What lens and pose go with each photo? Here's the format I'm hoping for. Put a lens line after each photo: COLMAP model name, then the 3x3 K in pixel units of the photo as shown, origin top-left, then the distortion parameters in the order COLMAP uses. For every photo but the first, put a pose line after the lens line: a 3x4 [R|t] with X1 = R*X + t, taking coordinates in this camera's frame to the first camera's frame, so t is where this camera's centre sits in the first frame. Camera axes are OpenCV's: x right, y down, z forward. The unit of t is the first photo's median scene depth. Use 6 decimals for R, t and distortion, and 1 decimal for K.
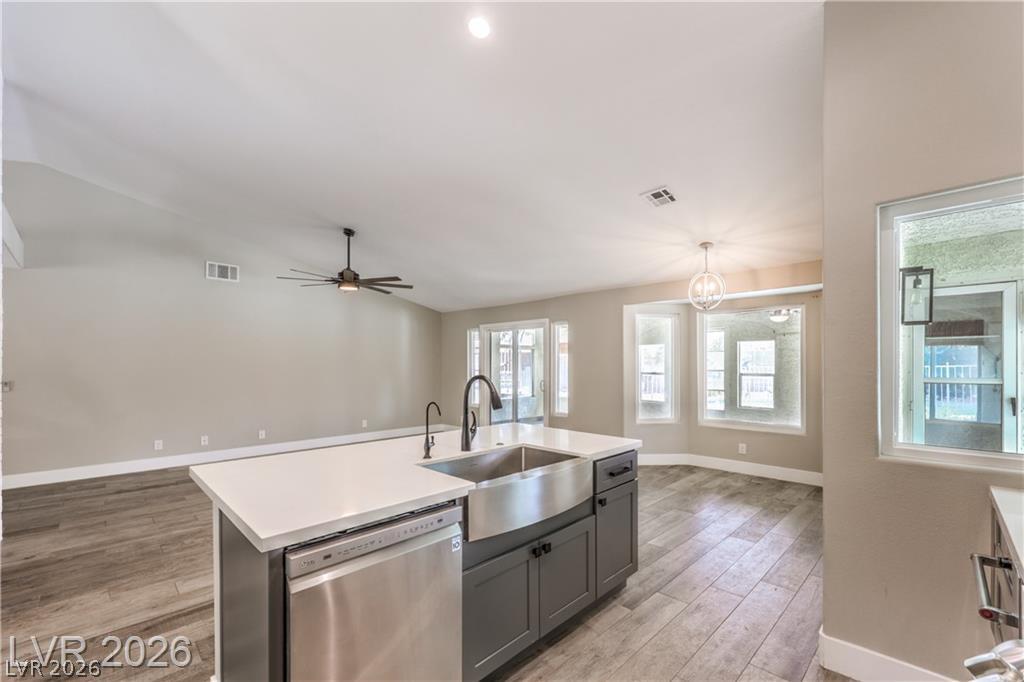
lens RADIAL K [[423.7, 0, 512.4], [0, 423.7, 364.5], [0, 0, 1]] dist [-0.000321, 0.001317]
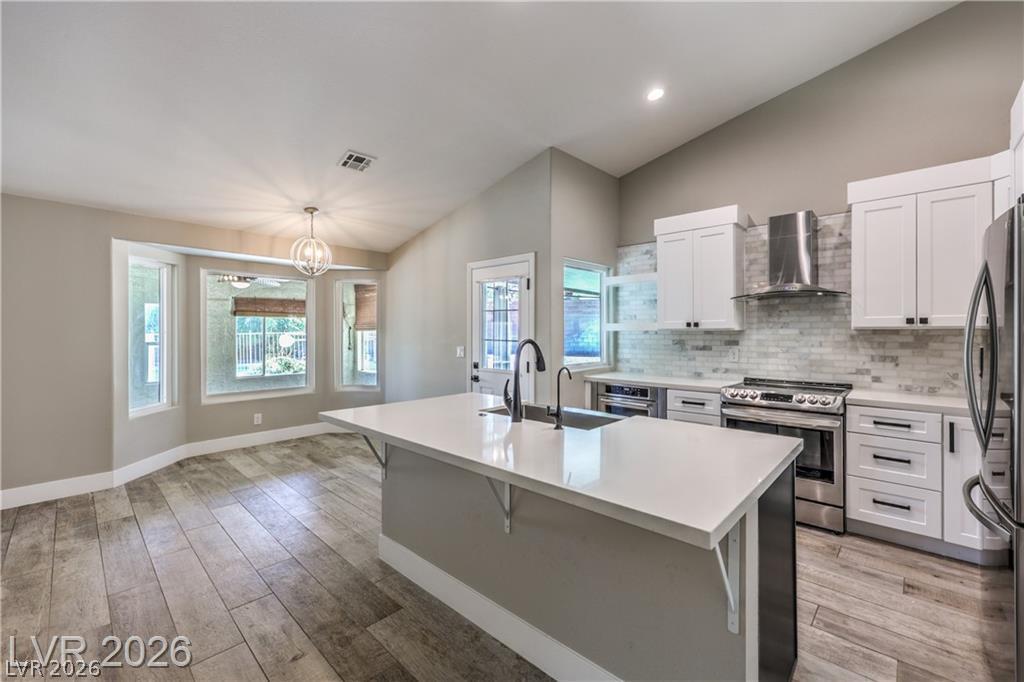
lens RADIAL K [[423.7, 0, 522.9], [0, 423.7, 331.4], [0, 0, 1]] dist [-0.000321, 0.001317]
pose [[-0.045923, 0.004051, 0.998937, -0.470128], [0.001259, 0.999991, -0.003997, 0.004714], [-0.998944, 0.001074, -0.045927, 0.469694]]
